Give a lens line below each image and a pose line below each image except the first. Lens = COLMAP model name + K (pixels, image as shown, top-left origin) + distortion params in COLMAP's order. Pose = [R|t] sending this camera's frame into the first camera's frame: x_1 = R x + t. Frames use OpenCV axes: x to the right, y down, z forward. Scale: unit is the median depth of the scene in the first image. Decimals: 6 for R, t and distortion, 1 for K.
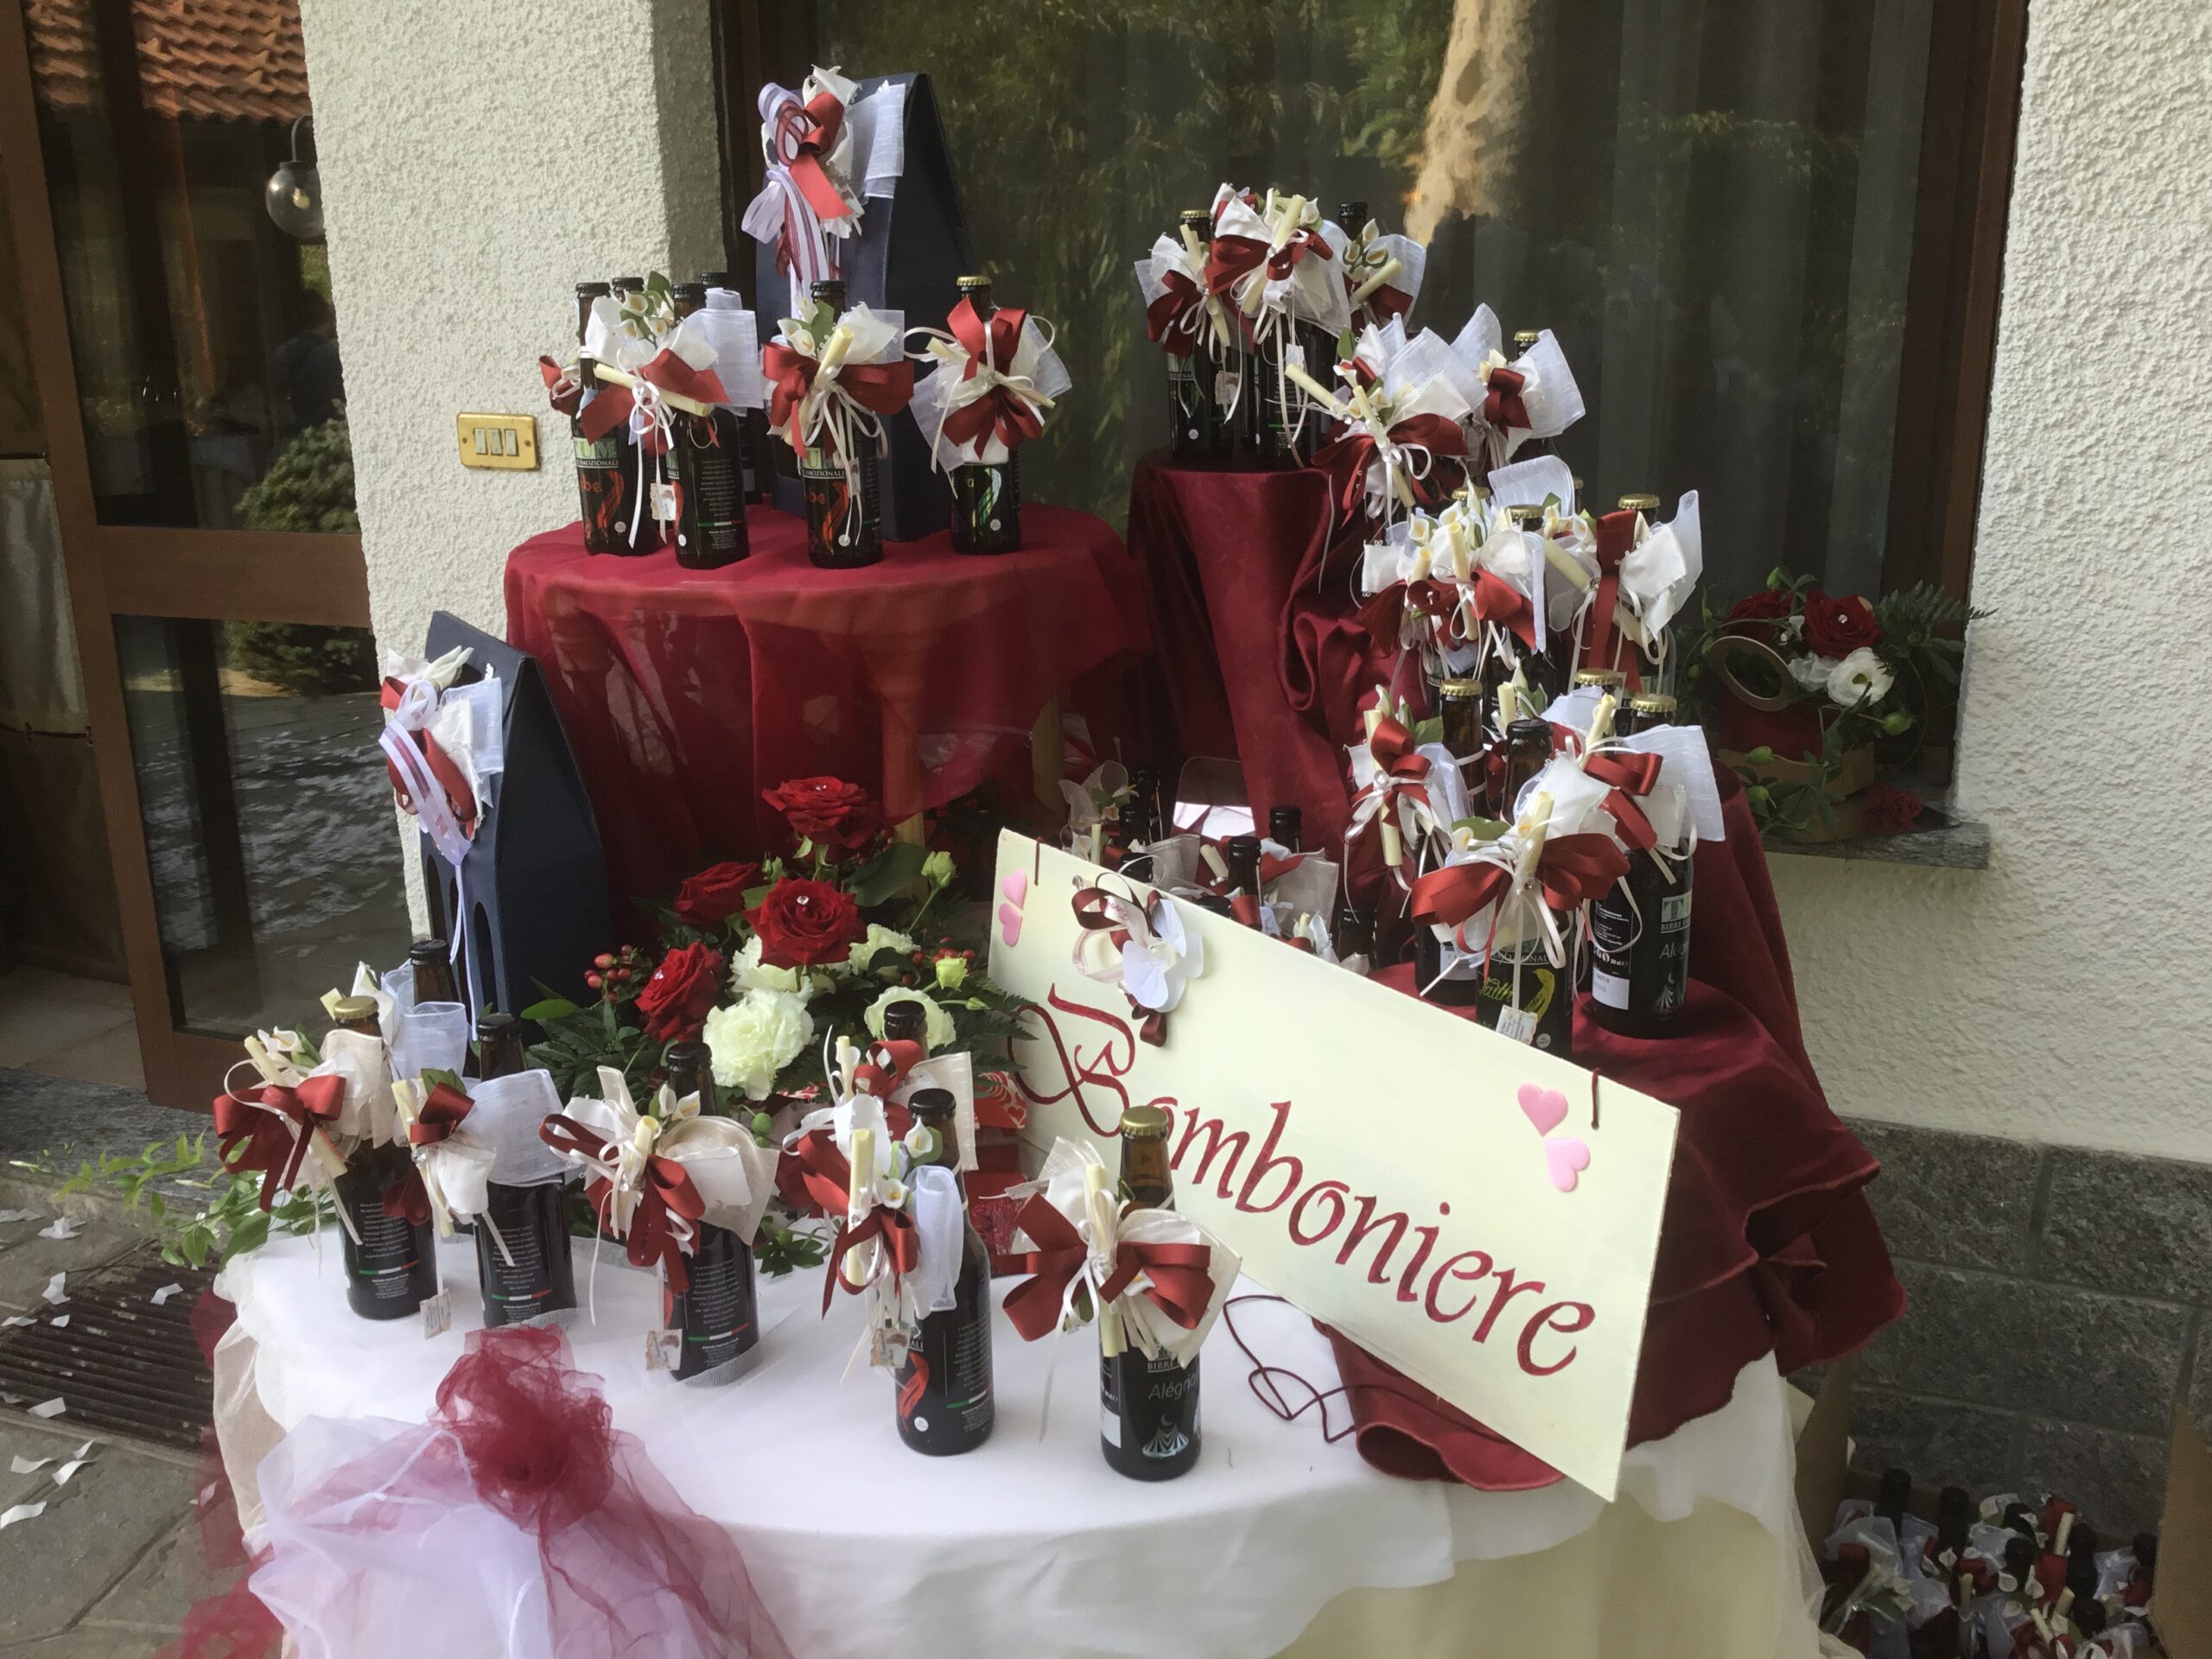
lens RADIAL K [[1990.9, 0, 1106.0], [0, 1990.9, 829.5], [0, 0, 1]] dist [0.174534, -0.448958]
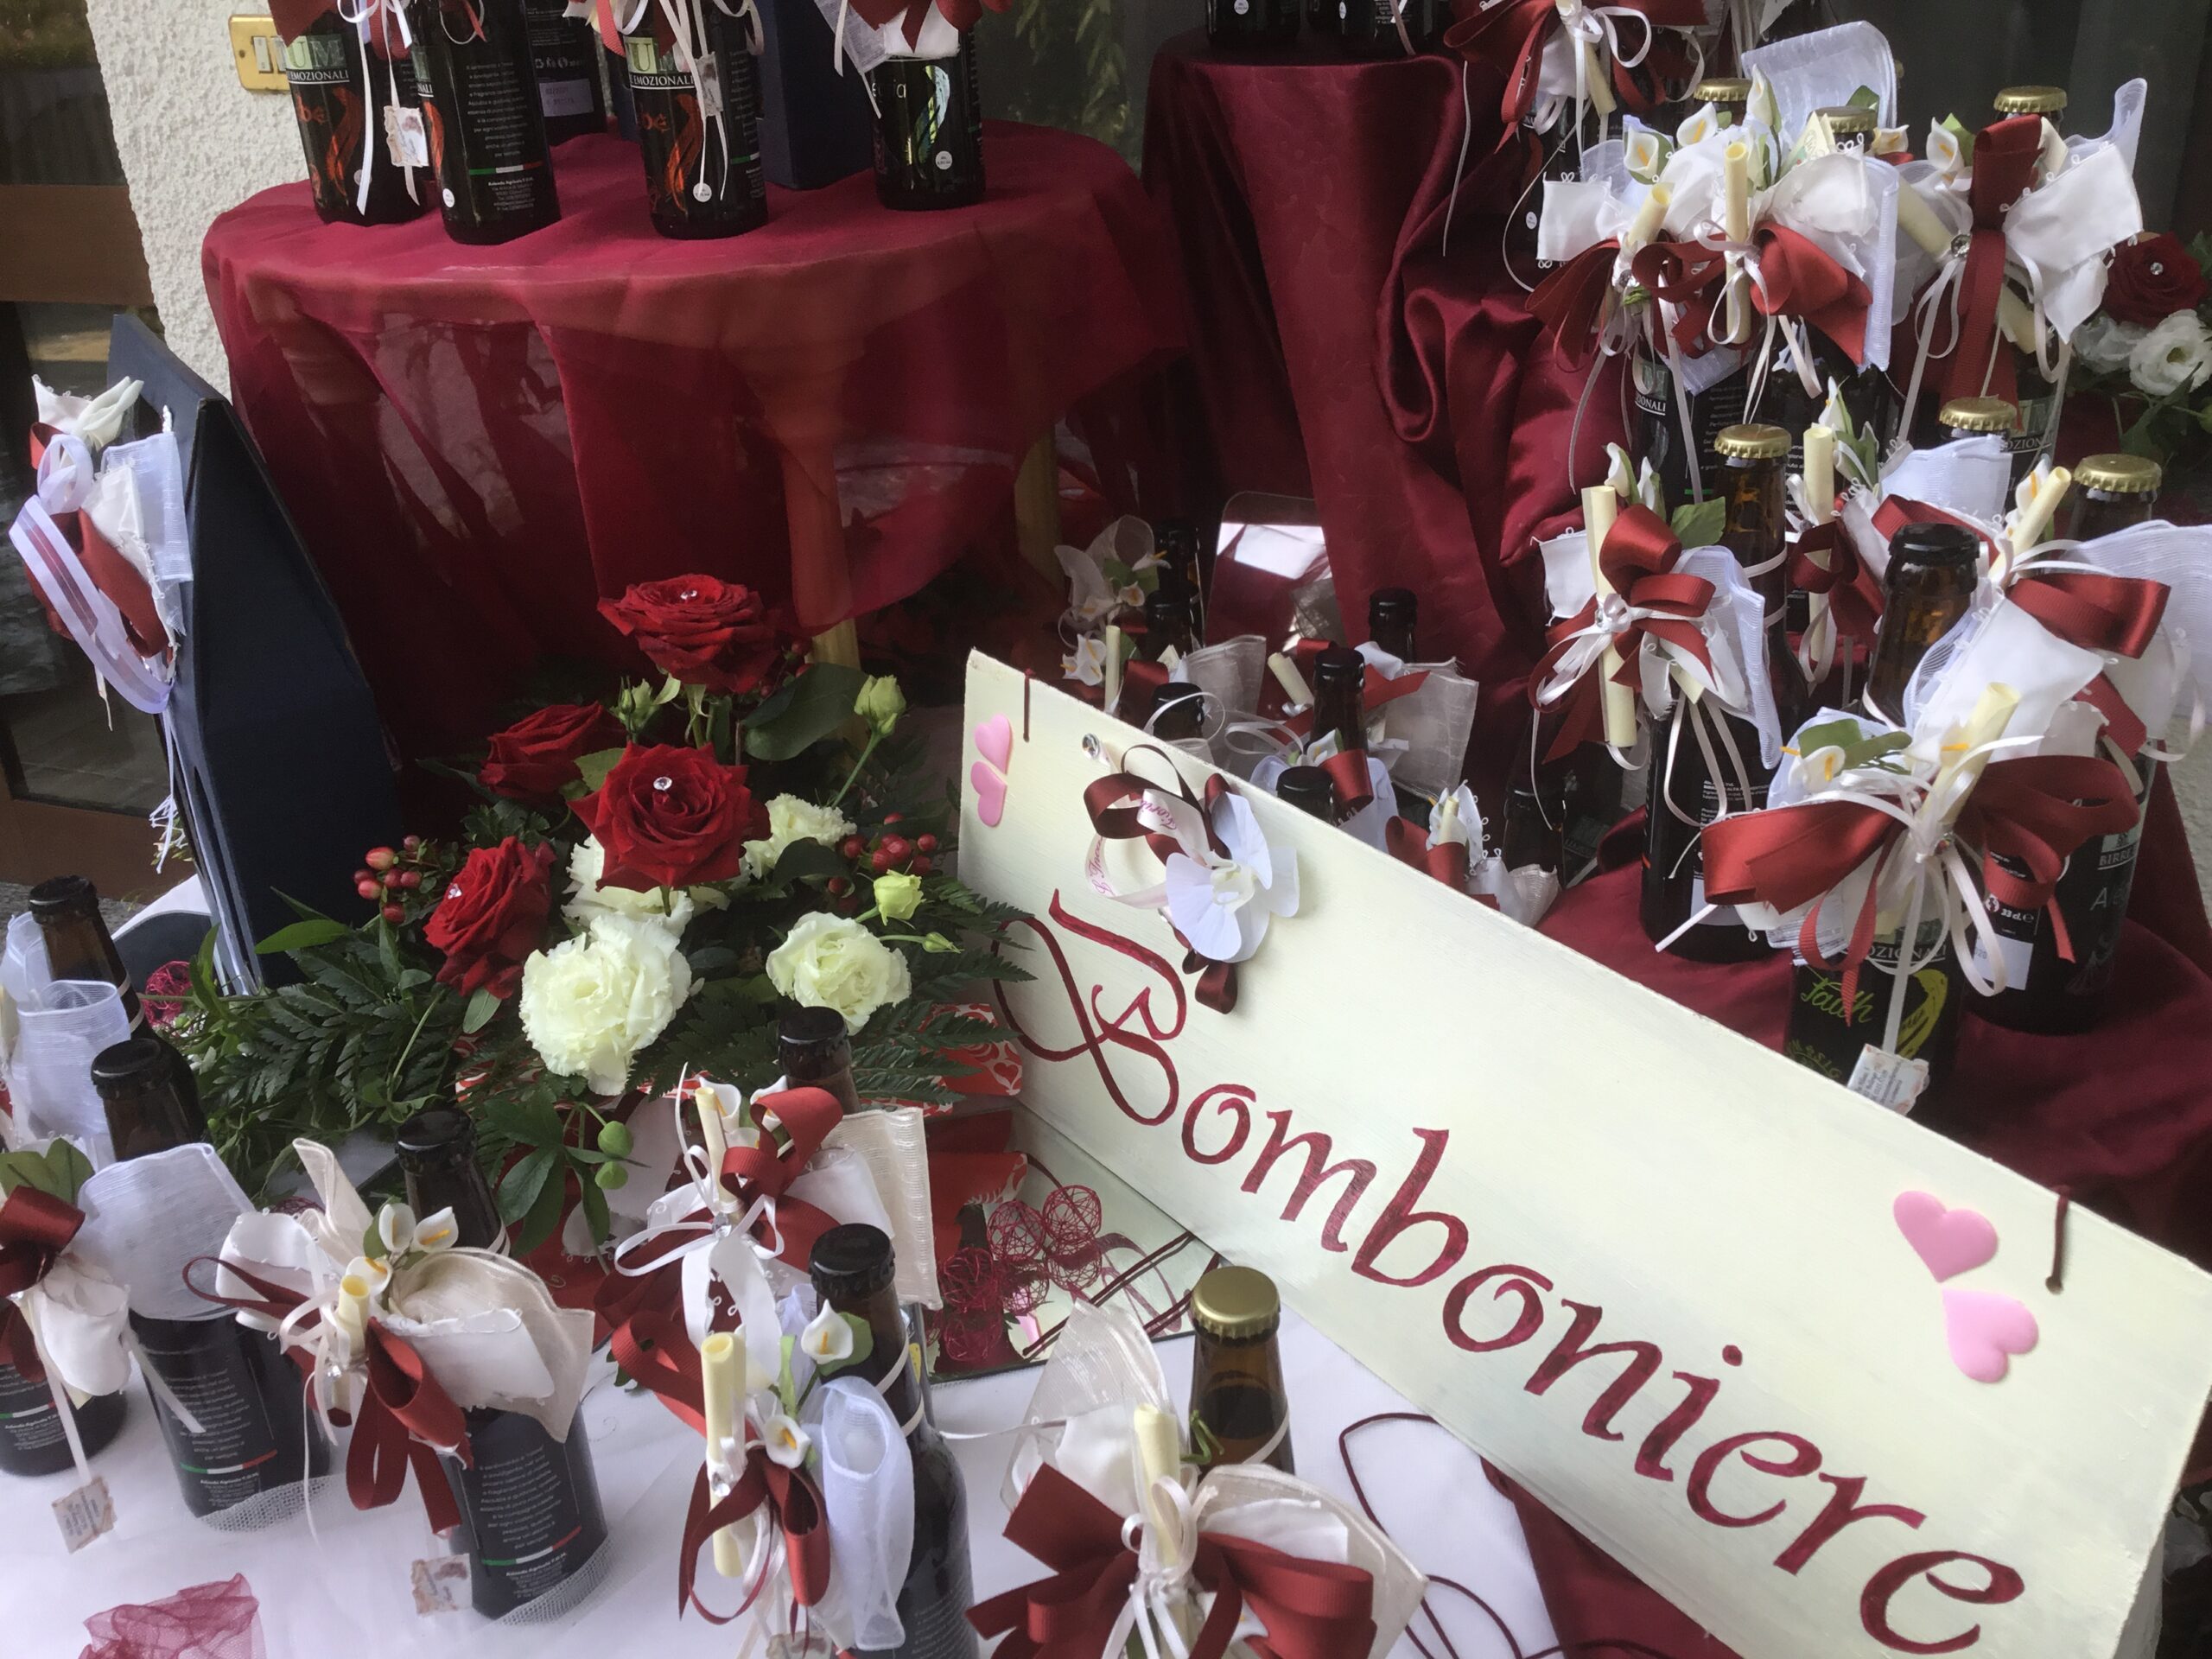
lens RADIAL K [[2005.7, 0, 1106.0], [0, 2005.7, 829.5], [0, 0, 1]] dist [0.130019, -0.254752]
pose [[0.999709, -0.024126, 0.000437, -0.010155], [0.023676, 0.984235, 0.175275, -0.060146], [-0.004659, -0.175213, 0.984520, 0.359458]]
